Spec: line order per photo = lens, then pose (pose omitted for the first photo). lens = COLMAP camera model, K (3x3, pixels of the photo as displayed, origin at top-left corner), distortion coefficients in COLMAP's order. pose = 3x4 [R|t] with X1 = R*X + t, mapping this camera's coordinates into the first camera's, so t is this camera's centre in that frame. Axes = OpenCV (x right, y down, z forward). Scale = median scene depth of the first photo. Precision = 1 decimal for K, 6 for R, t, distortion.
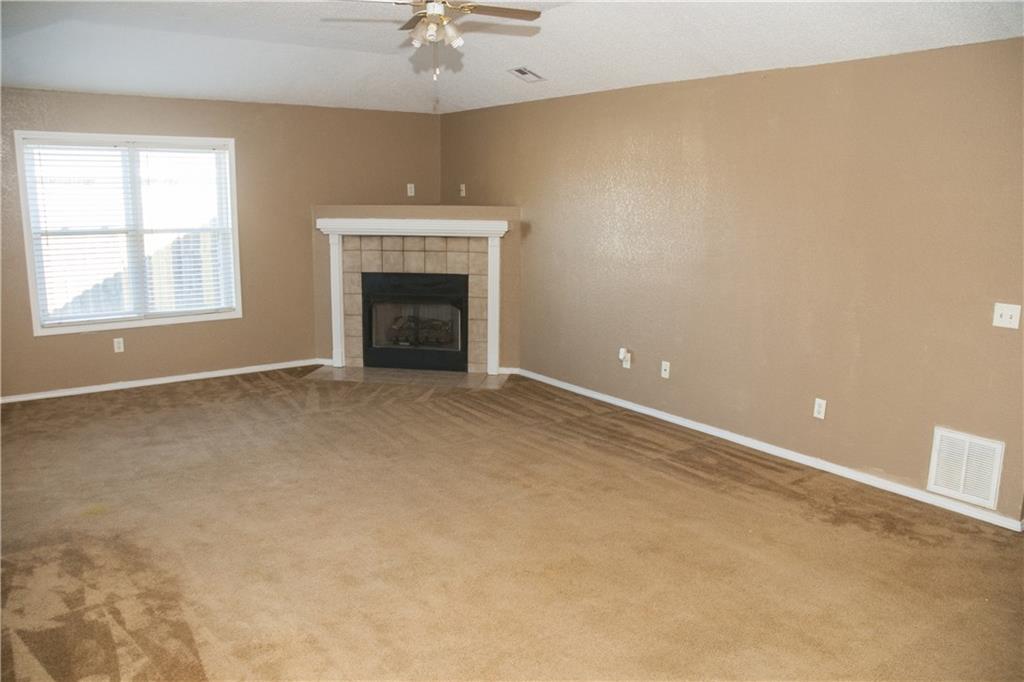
lens RADIAL K [[805.2, 0, 512.0], [0, 805.2, 341.0], [0, 0, 1]] dist [-0.156673, 0.153277]
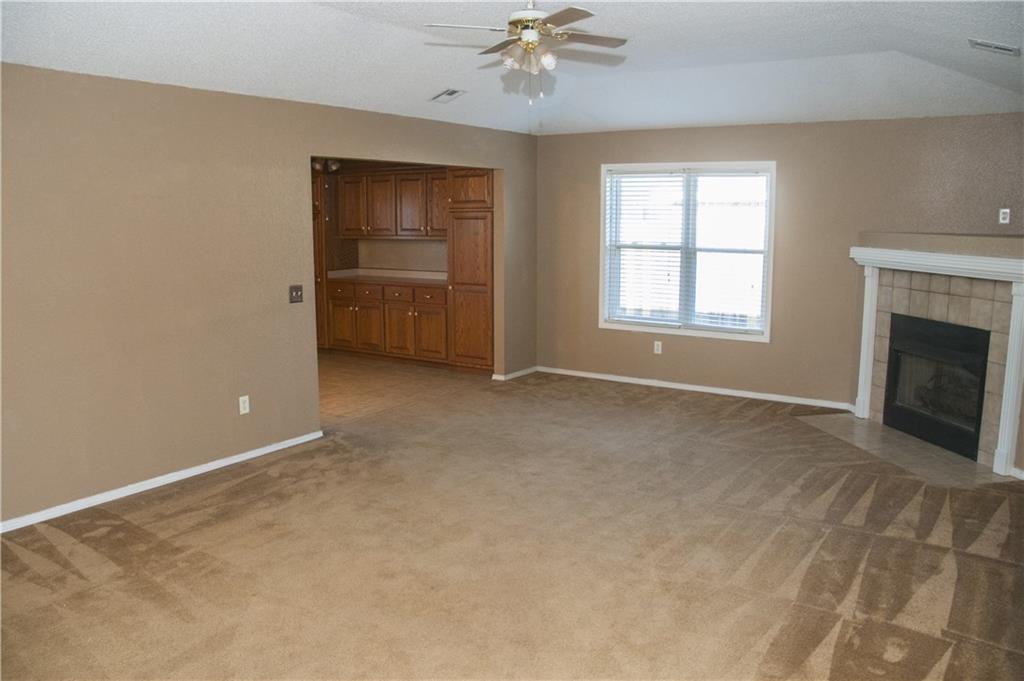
lens RADIAL K [[805.2, 0, 512.0], [0, 805.2, 340.5], [0, 0, 1]] dist [-0.156673, 0.153277]
pose [[0.351665, 0.136866, -0.926067, 0.447293], [-0.176914, 0.981145, 0.077825, -0.051651], [0.919257, 0.136465, 0.369248, 0.337071]]
